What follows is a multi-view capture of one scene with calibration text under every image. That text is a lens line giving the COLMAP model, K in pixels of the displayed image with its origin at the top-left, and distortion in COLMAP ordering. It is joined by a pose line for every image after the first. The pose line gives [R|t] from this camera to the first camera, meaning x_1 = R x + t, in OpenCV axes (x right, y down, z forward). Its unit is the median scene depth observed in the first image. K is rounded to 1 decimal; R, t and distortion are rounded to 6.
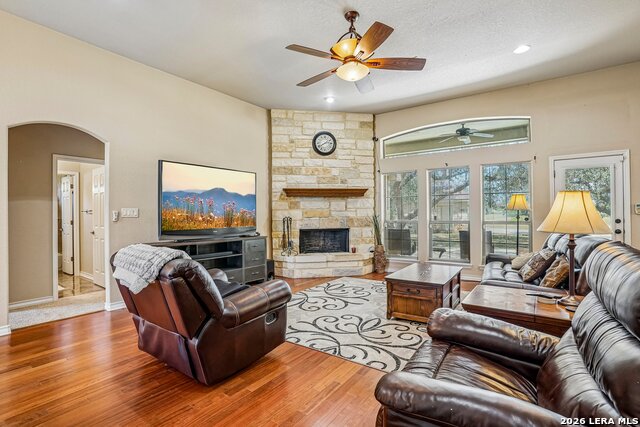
lens RADIAL K [[301.2, 0, 319.5], [0, 301.2, 211.1], [0, 0, 1]] dist [-0.025459, 0.005595]
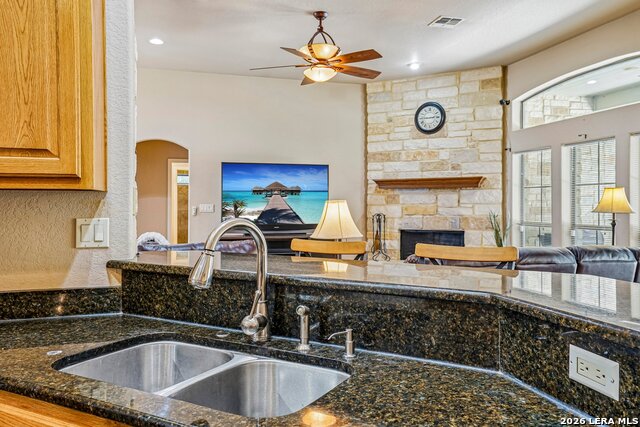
lens RADIAL K [[509.0, 0, 321.5], [0, 509.0, 211.8], [0, 0, 1]] dist [0.053131, 0.004567]
pose [[0.783900, 0.016284, -0.620674, 0.608117], [-0.003943, 0.999766, 0.021251, -0.014562], [0.620875, -0.014211, 0.783781, -0.183905]]
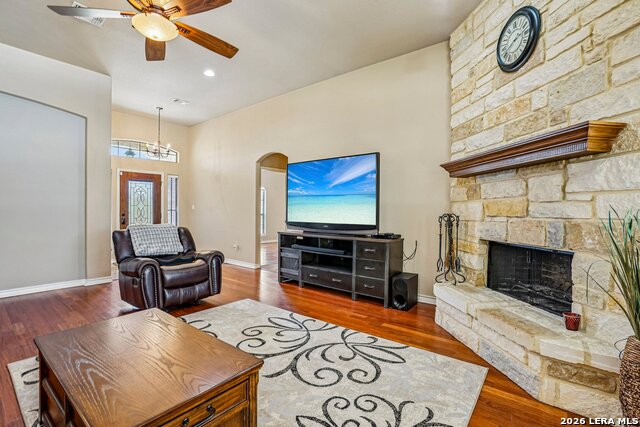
lens RADIAL K [[301.2, 0, 322.9], [0, 301.2, 217.3], [0, 0, 1]] dist [-0.025459, 0.005595]
pose [[-0.039880, 0.029813, -0.998760, 0.446273], [-0.000864, 0.999553, 0.029871, 0.008028], [0.999204, 0.002054, -0.039836, 0.750617]]
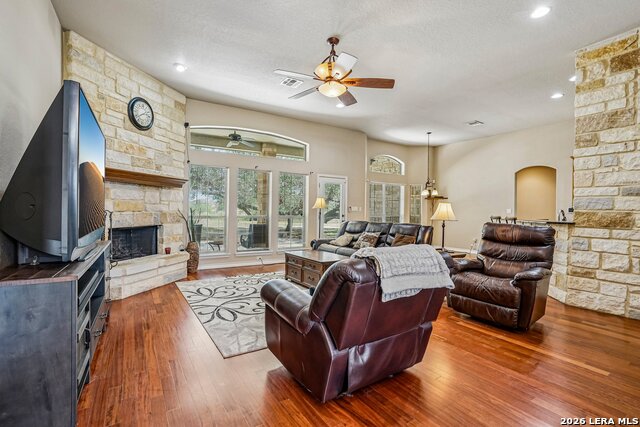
lens RADIAL K [[301.2, 0, 313.2], [0, 301.2, 210.1], [0, 0, 1]] dist [-0.025459, 0.005595]
pose [[0.385571, 0.011532, 0.922606, -0.507974], [-0.024758, 0.999691, -0.002149, 0.008129], [-0.922346, -0.022013, 0.385738, 0.307975]]
